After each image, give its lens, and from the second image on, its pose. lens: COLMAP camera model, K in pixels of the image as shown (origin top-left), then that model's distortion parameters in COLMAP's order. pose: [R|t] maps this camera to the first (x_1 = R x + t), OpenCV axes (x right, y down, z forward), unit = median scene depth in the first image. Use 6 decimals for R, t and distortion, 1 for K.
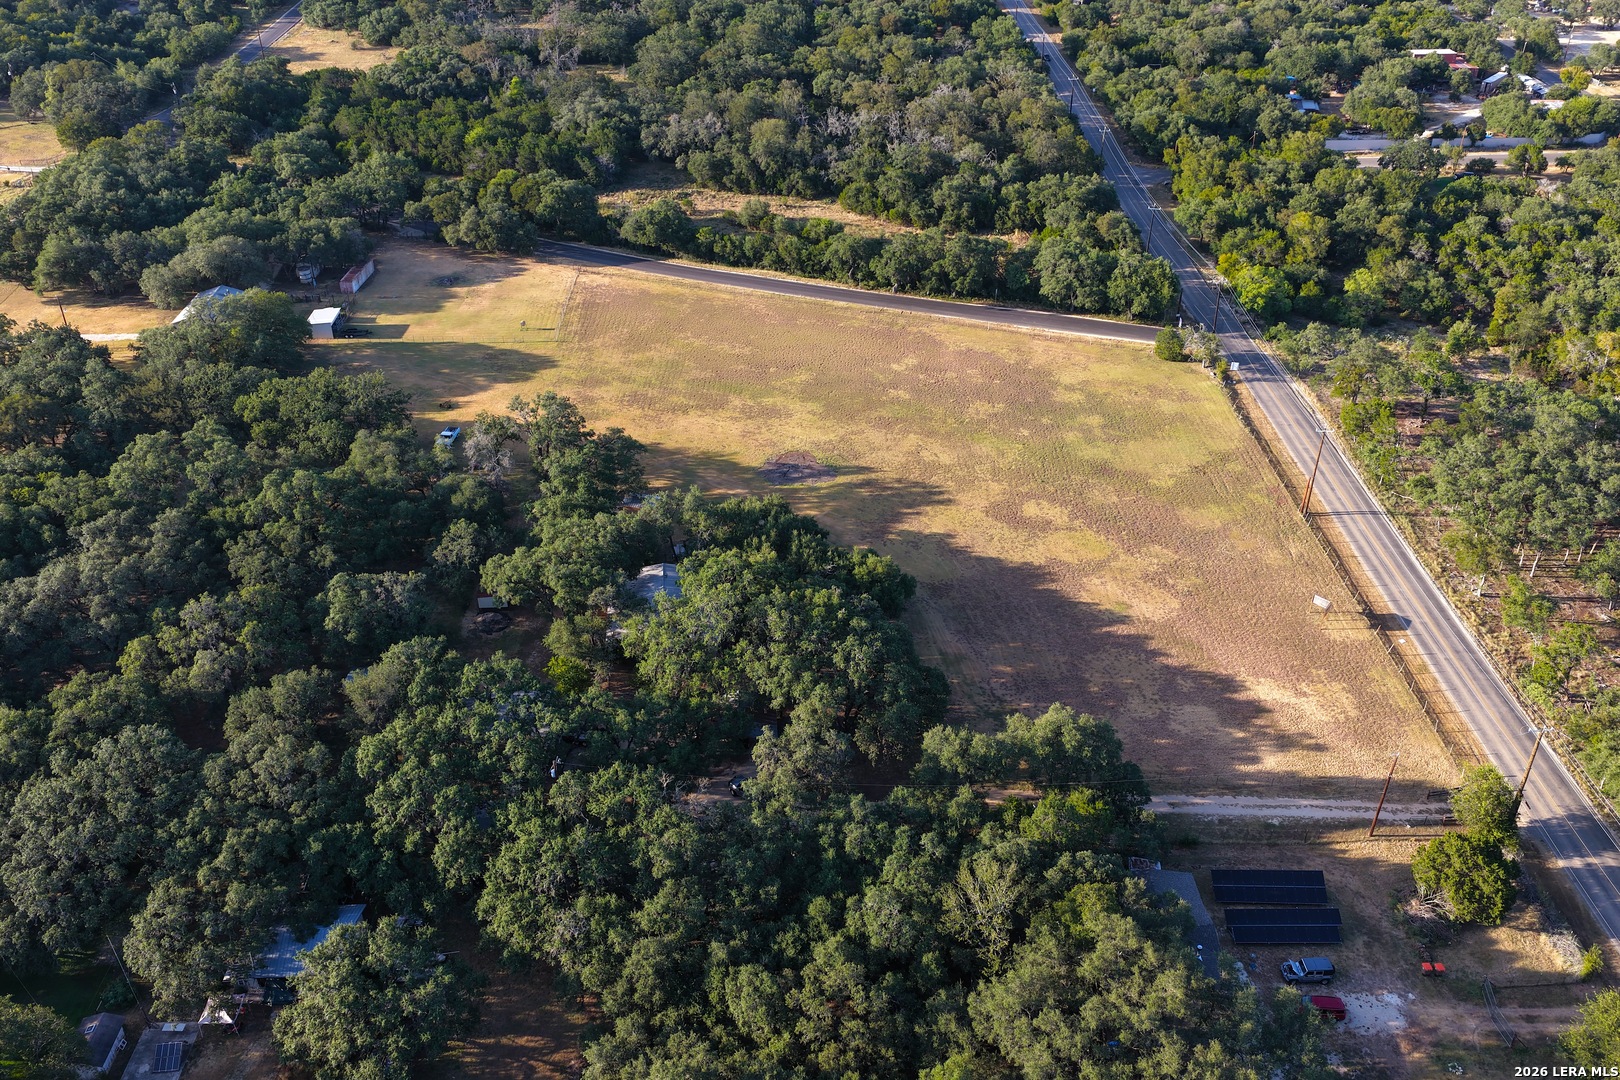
lens RADIAL K [[1344.0, 0, 807.2], [0, 1344.0, 537.3], [0, 0, 1]] dist [-0.012976, 0.039058]
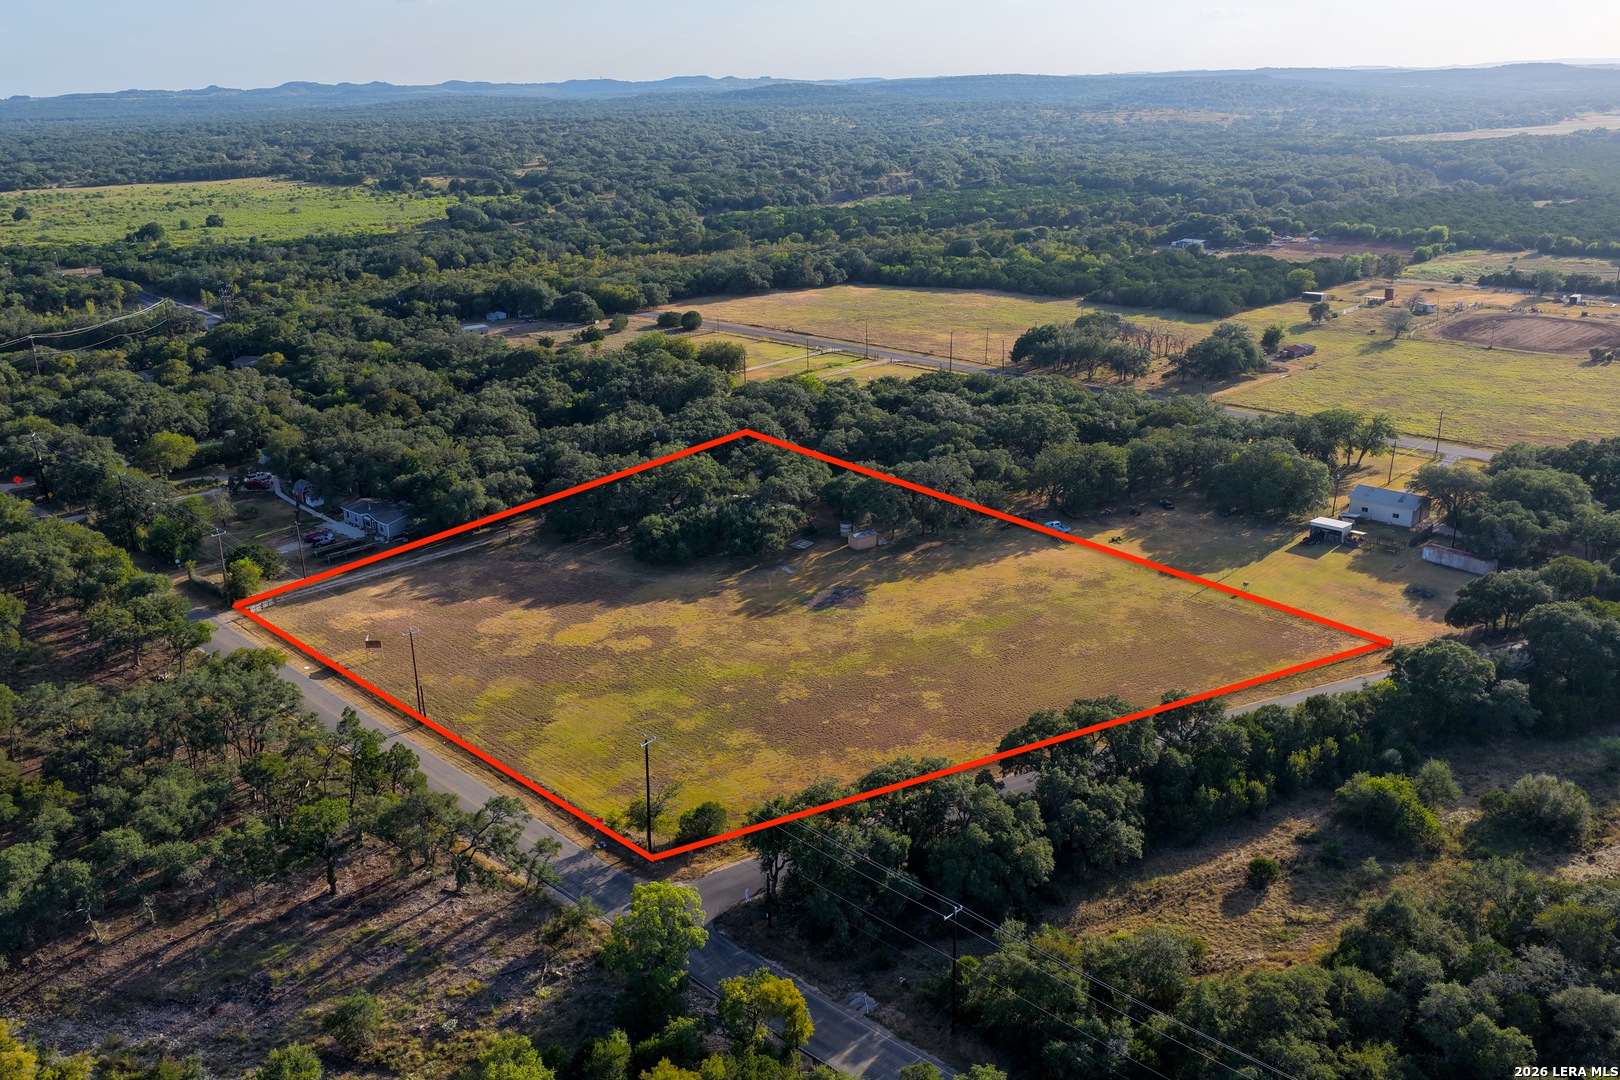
lens RADIAL K [[1344.0, 0, 806.7], [0, 1344.0, 542.7], [0, 0, 1]] dist [-0.012976, 0.039058]
pose [[-0.709046, 0.244505, -0.661416, 0.637236], [-0.371629, 0.667568, 0.645170, -0.683652], [0.599288, 0.703257, -0.382472, 1.169251]]
